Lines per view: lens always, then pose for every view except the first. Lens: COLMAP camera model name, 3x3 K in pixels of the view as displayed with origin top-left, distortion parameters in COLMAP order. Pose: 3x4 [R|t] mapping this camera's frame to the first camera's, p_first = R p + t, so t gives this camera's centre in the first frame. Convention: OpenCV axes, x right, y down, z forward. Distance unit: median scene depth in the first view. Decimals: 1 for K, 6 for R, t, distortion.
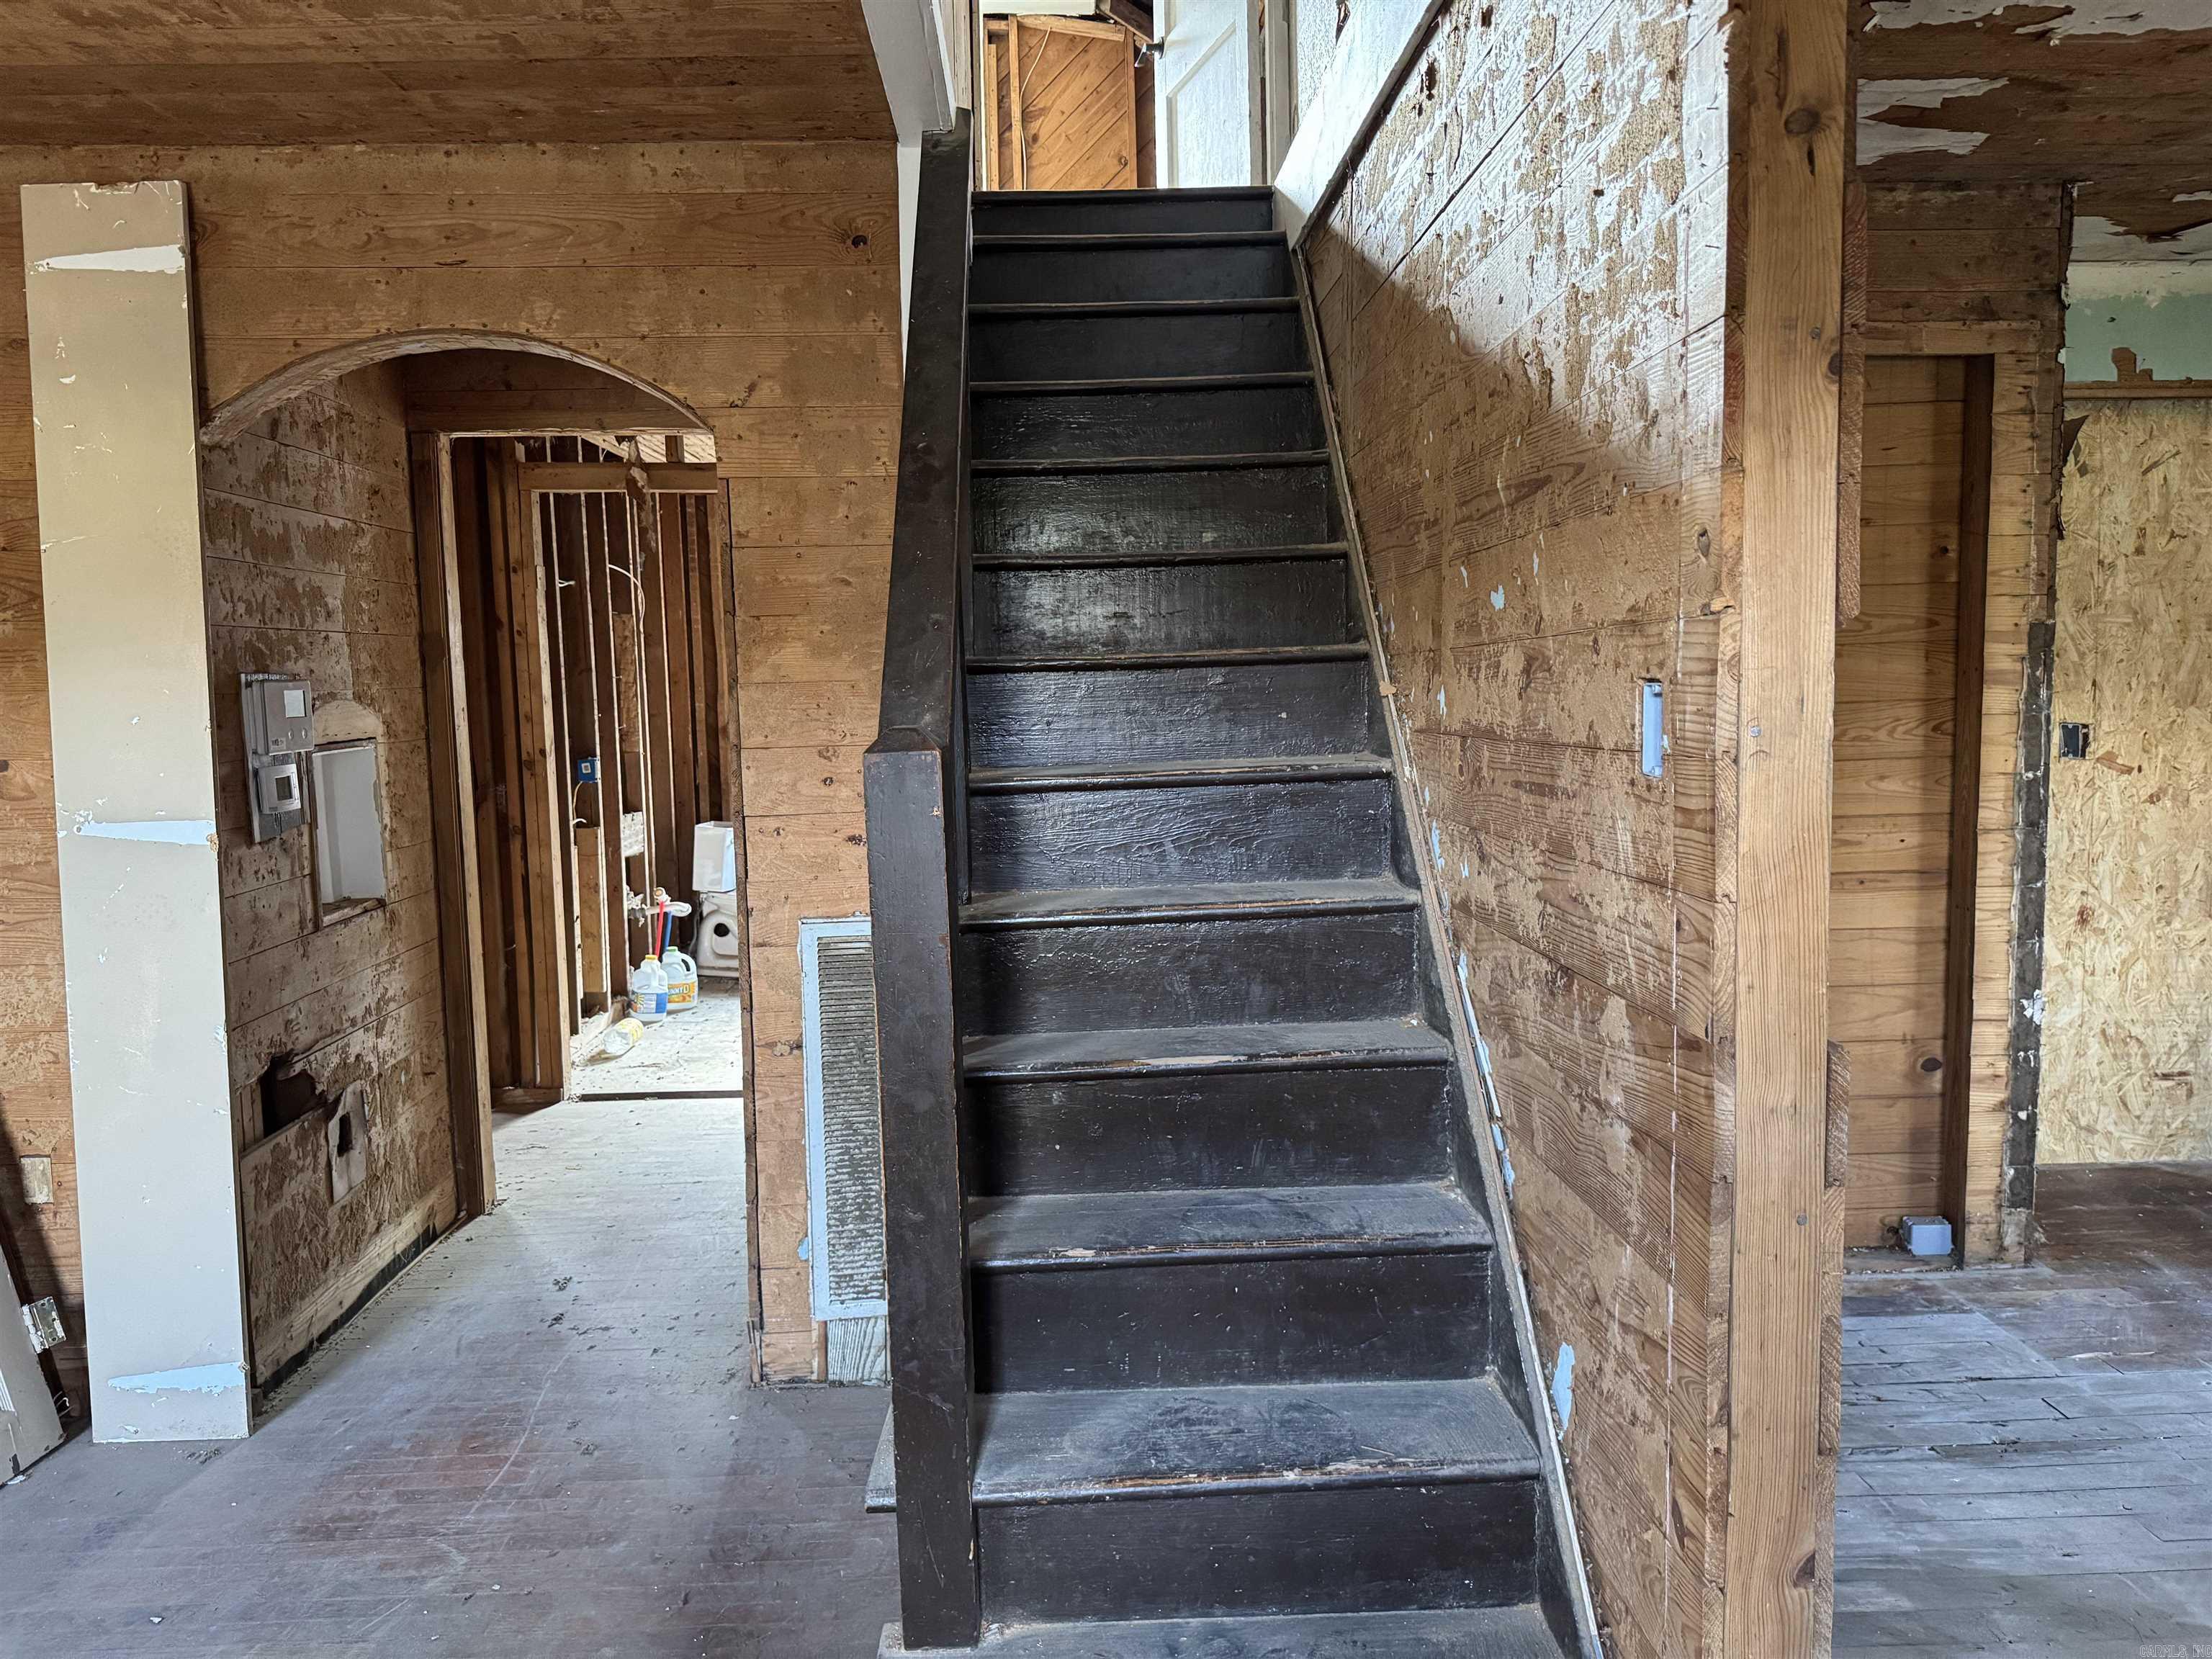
lens RADIAL K [[1554.7, 0, 1095.9], [0, 1554.7, 815.1], [0, 0, 1]] dist [0.035681, -0.045116]
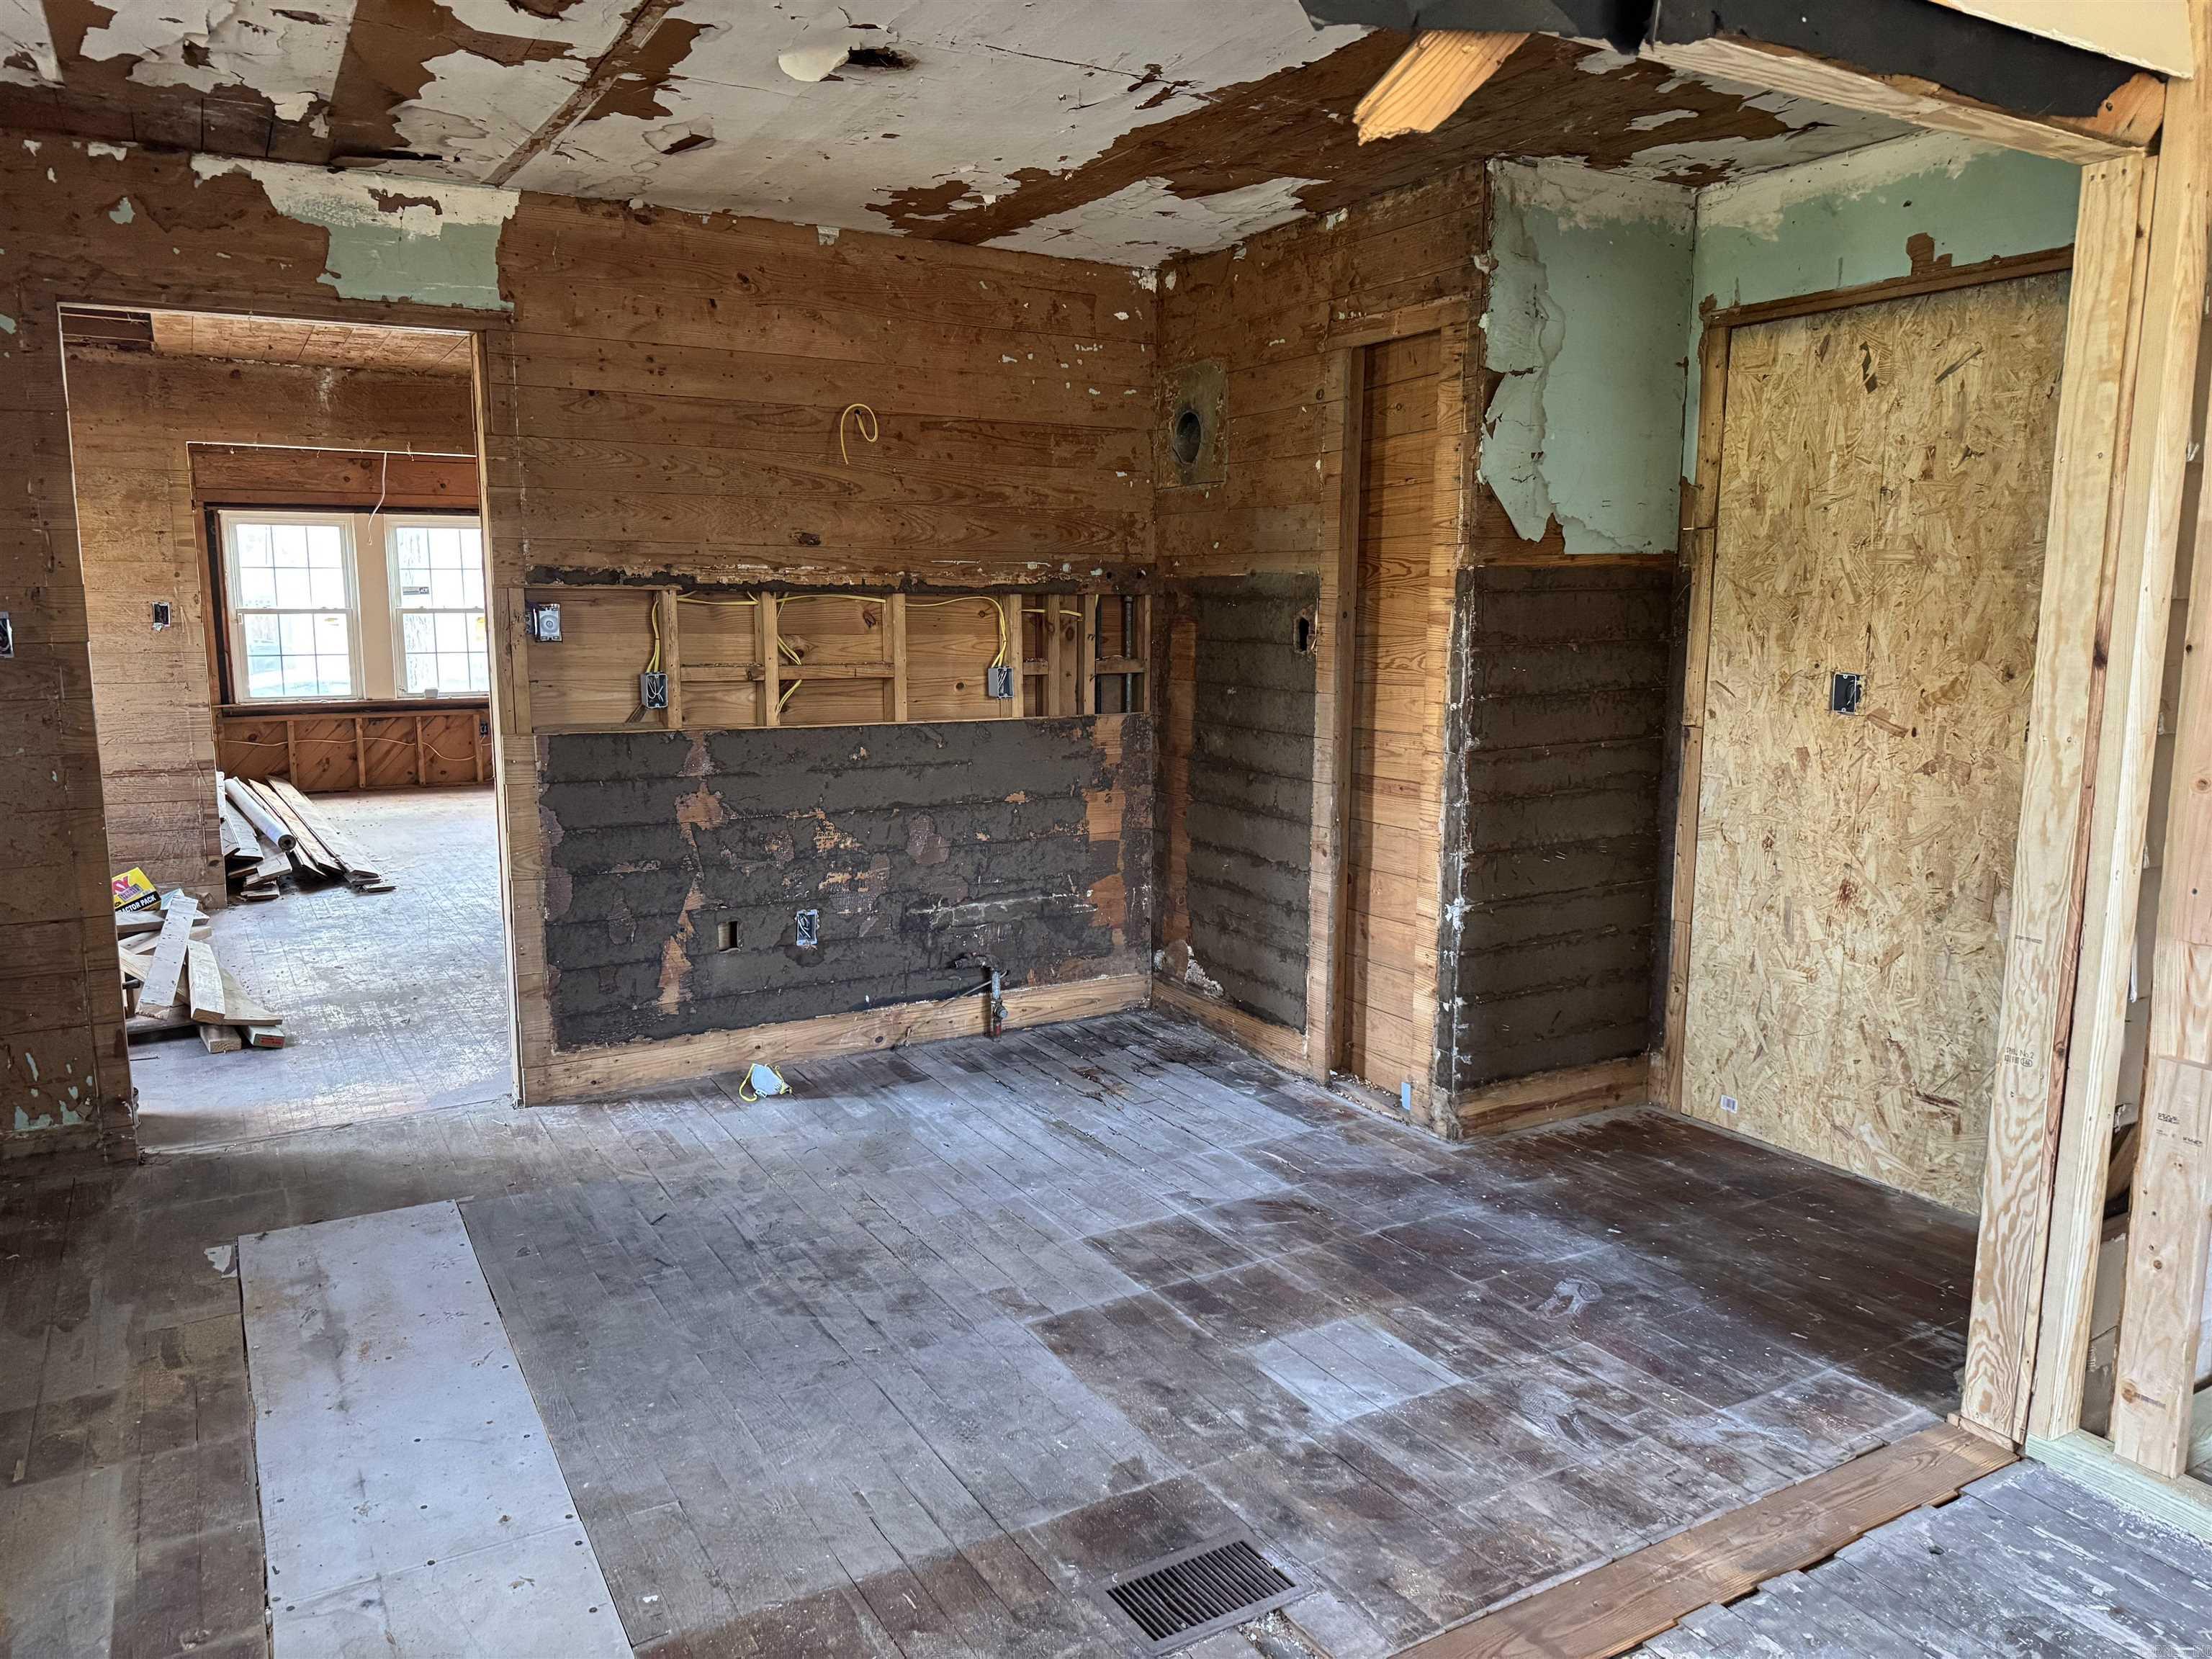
lens RADIAL K [[1554.7, 0, 1103.8], [0, 1554.7, 833.3], [0, 0, 1]] dist [0.035681, -0.045116]
pose [[0.475519, 0.151124, -0.866628, 1.336403], [-0.086880, 0.988385, 0.124685, -0.047615], [0.875405, 0.016003, 0.483125, 0.221533]]
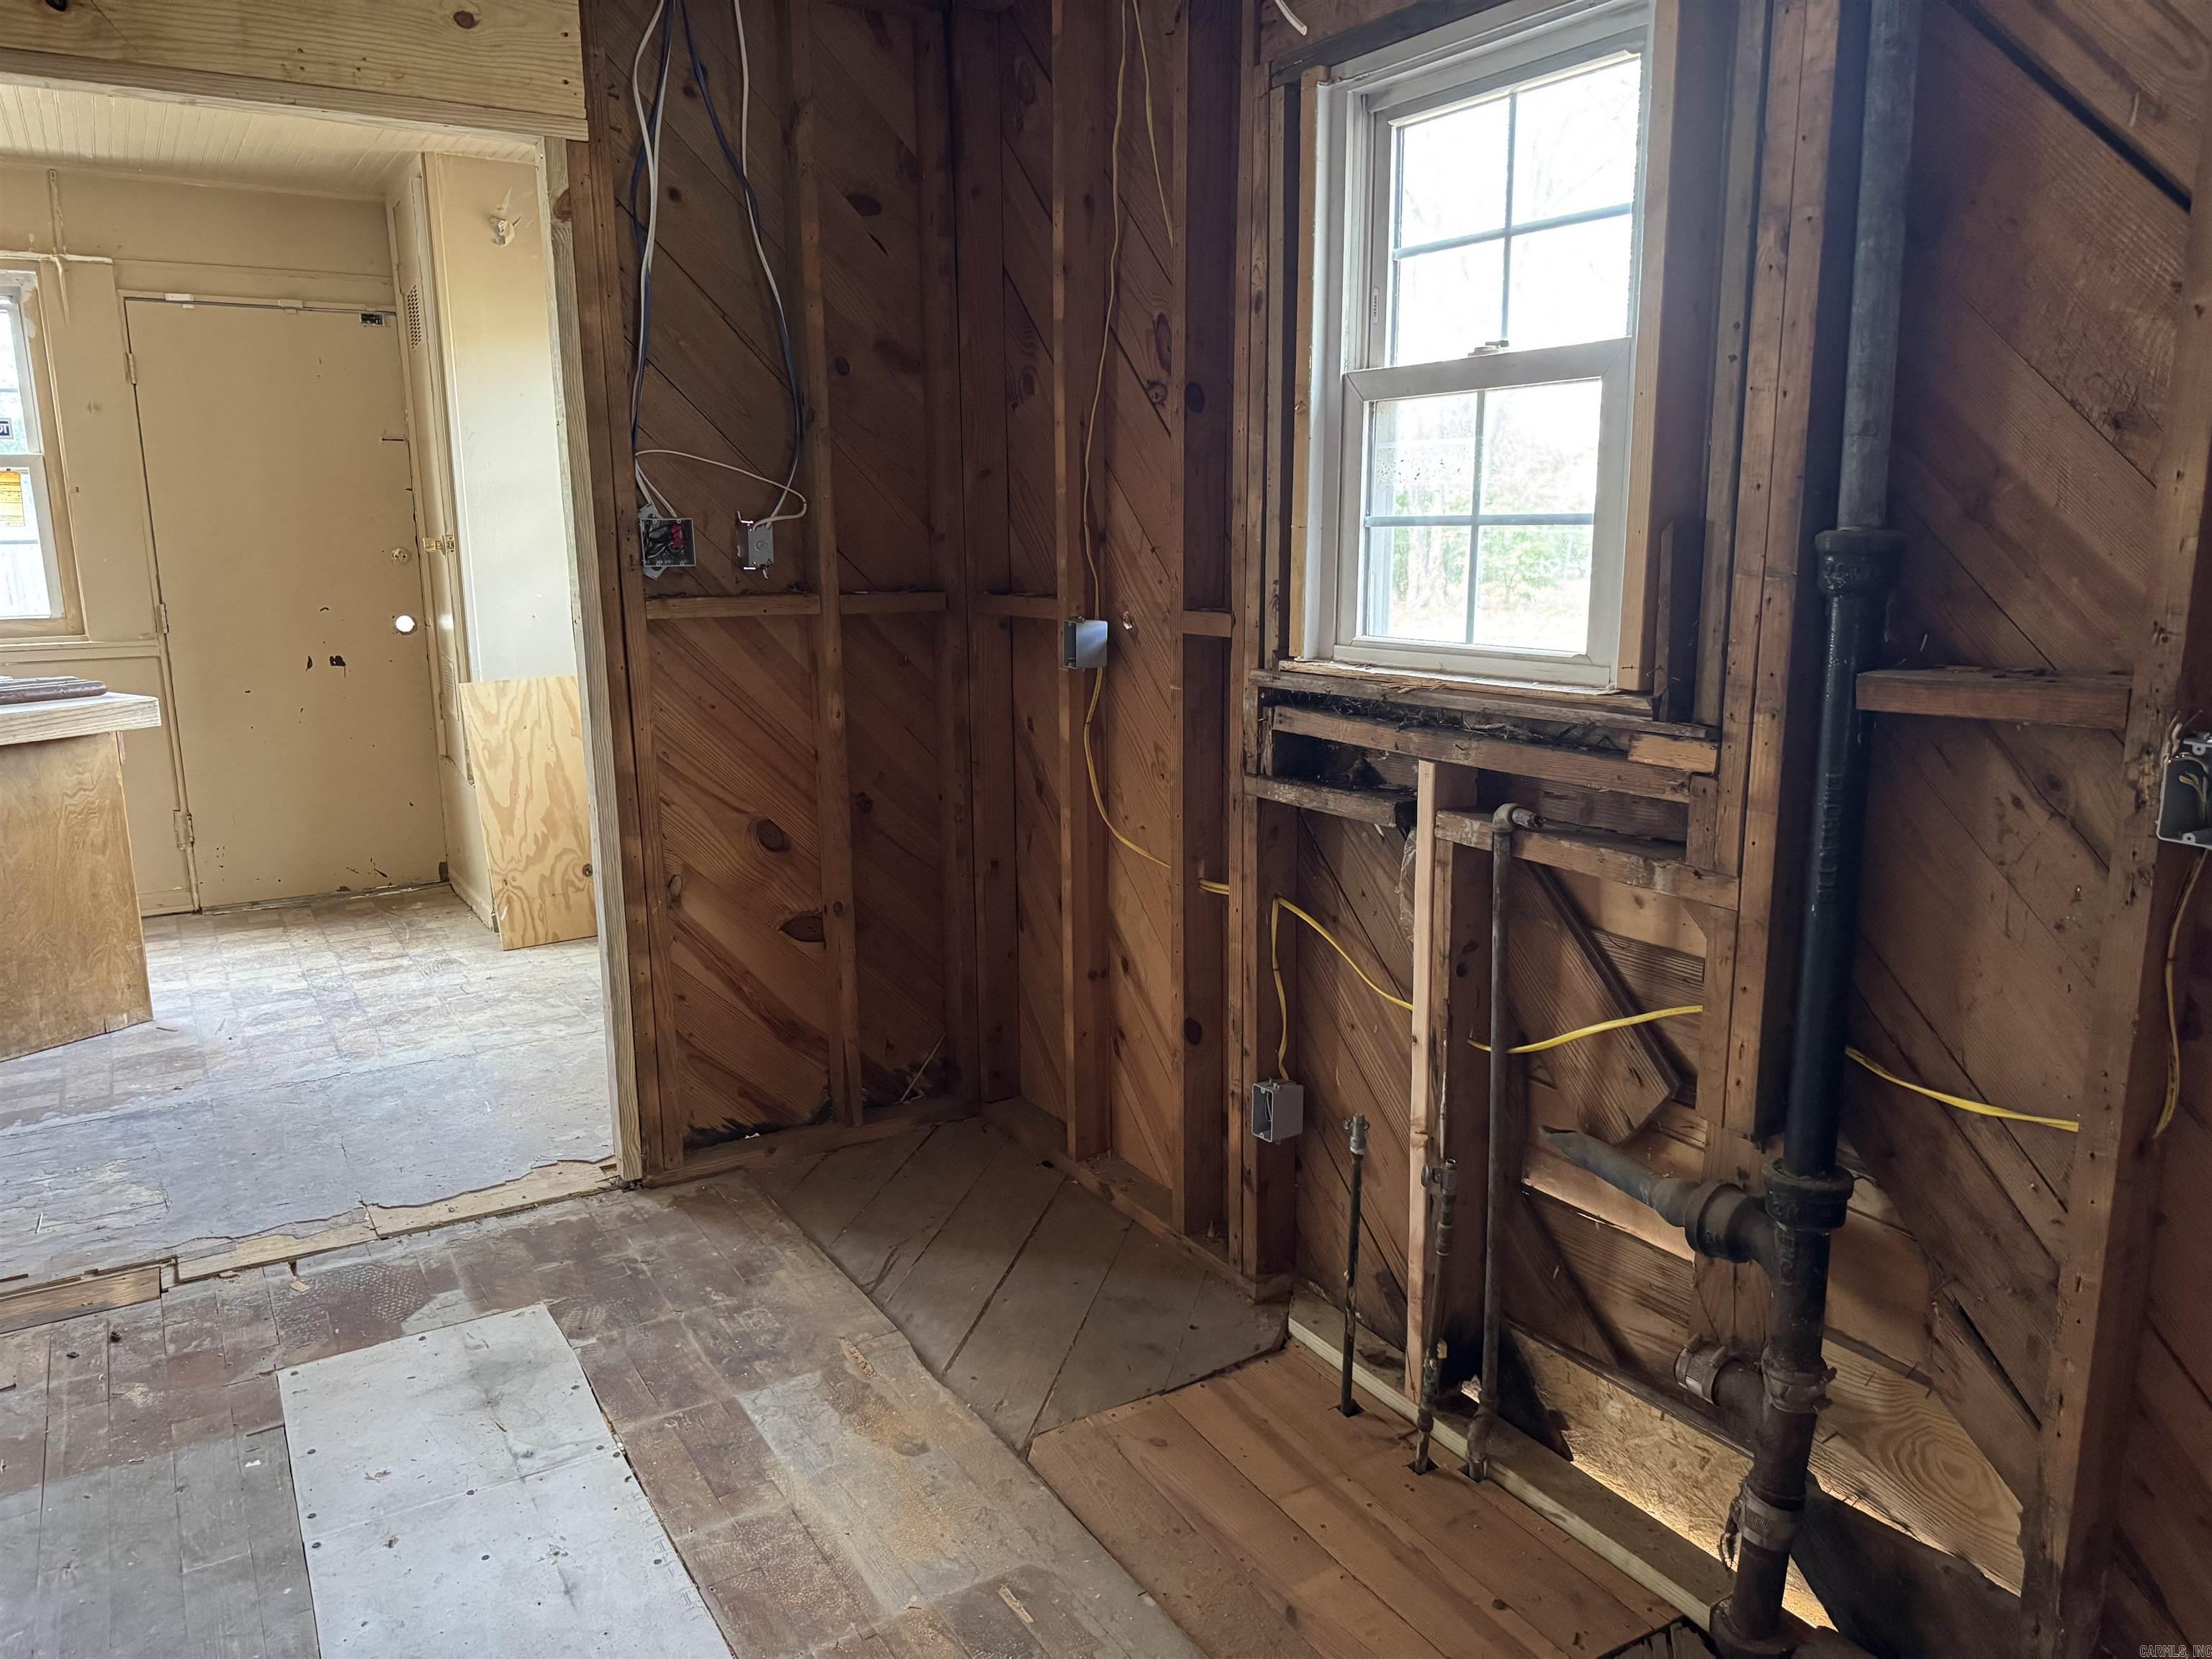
lens RADIAL K [[1554.7, 0, 1121.6], [0, 1554.7, 832.7], [0, 0, 1]] dist [0.035681, -0.045116]
pose [[-0.510434, -0.154522, 0.845920, 0.148915], [0.090686, 0.968564, 0.231645, -0.026401], [-0.855122, 0.194953, -0.480375, 0.315602]]
